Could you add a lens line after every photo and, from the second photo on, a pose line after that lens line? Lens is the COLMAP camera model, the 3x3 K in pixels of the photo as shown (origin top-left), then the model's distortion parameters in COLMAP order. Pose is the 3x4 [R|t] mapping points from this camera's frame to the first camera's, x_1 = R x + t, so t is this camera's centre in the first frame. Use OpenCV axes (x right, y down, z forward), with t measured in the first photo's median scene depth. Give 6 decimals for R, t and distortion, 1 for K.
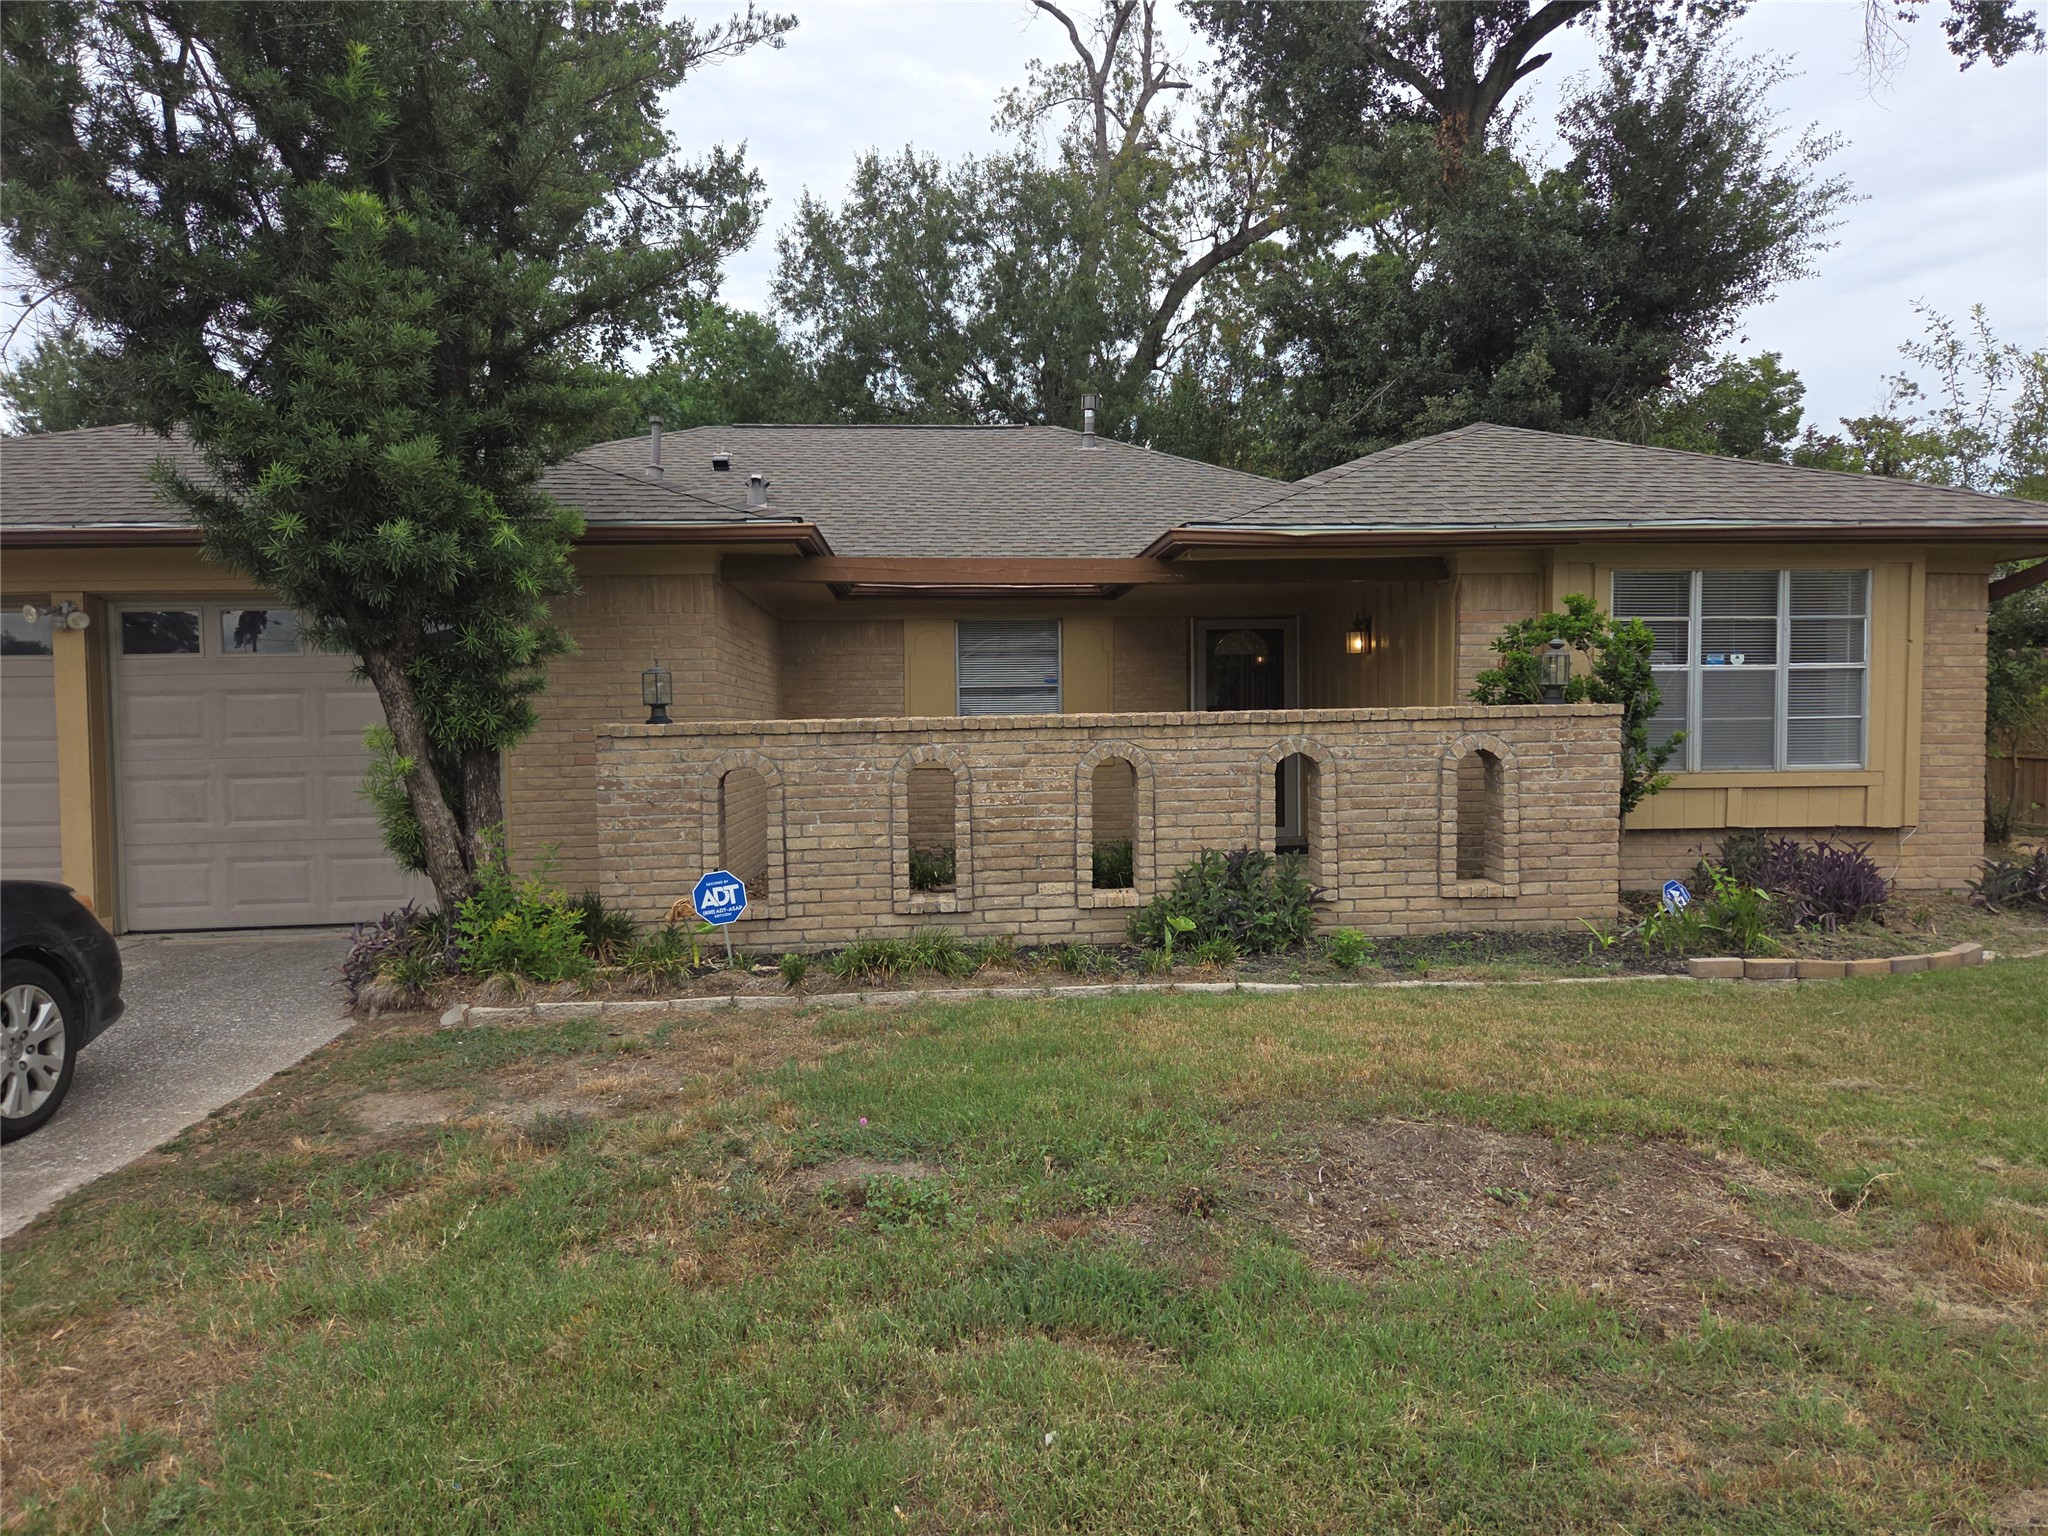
lens RADIAL K [[1369.0, 0, 1038.7], [0, 1369.0, 760.1], [0, 0, 1]] dist [0.074592, -0.070717]
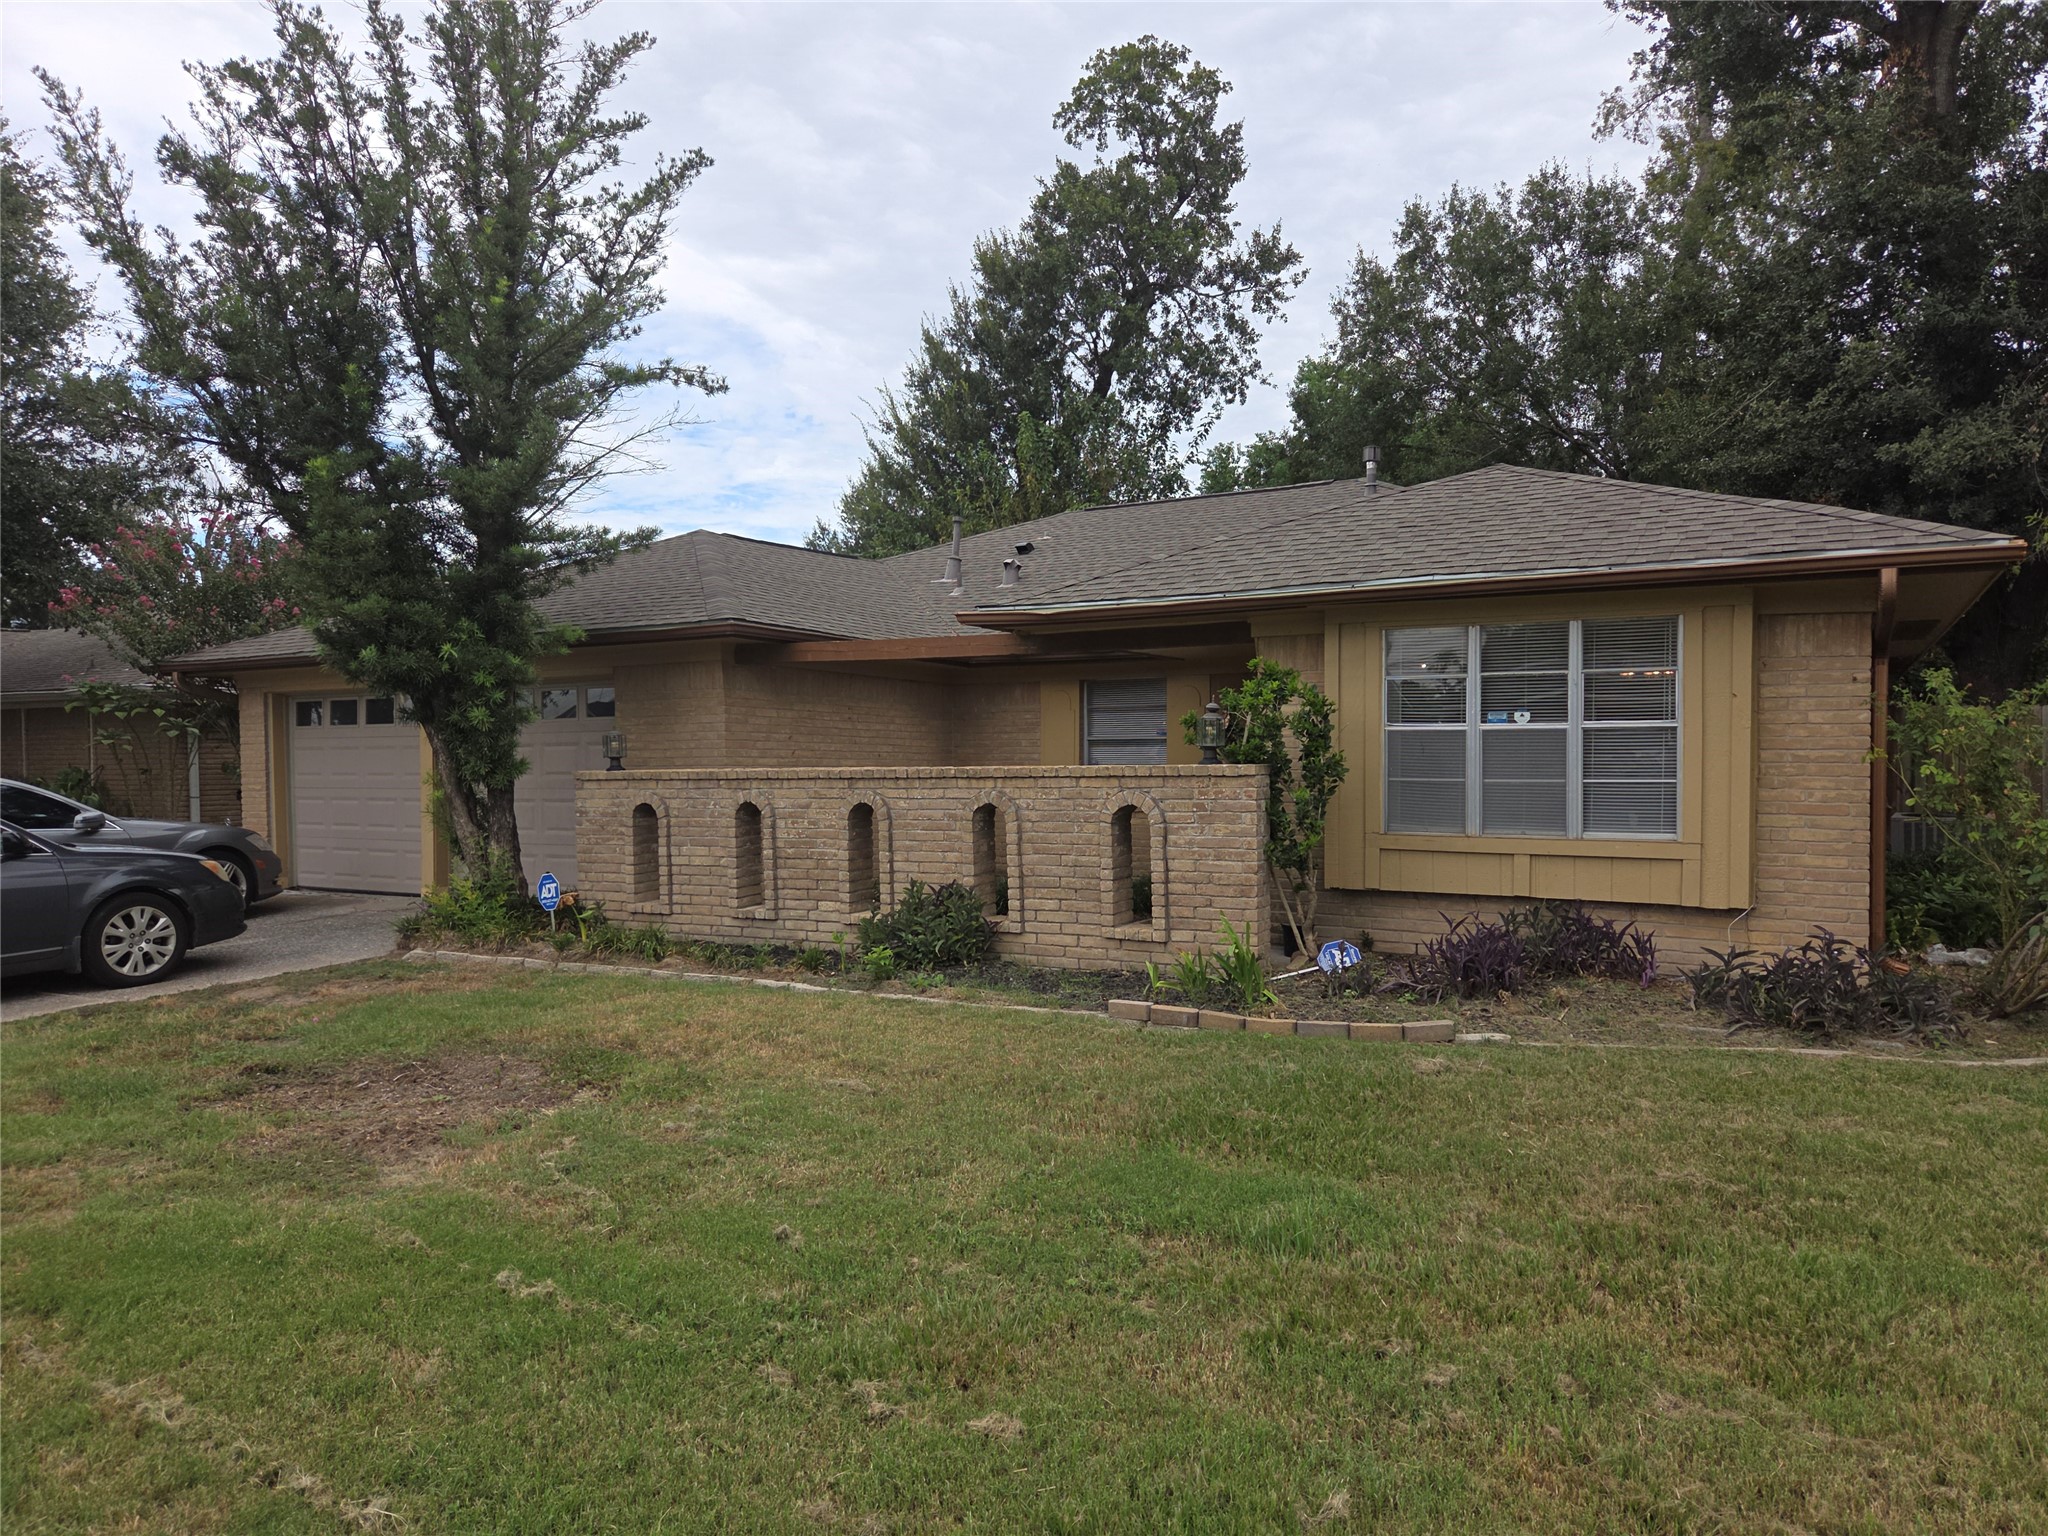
lens RADIAL K [[1369.0, 0, 1038.7], [0, 1369.0, 760.1], [0, 0, 1]] dist [0.074592, -0.070717]
pose [[0.841372, 0.010069, -0.540362, 0.843598], [-0.023853, 0.999544, -0.018514, -0.021230], [0.539929, 0.028466, 0.841229, 0.041724]]
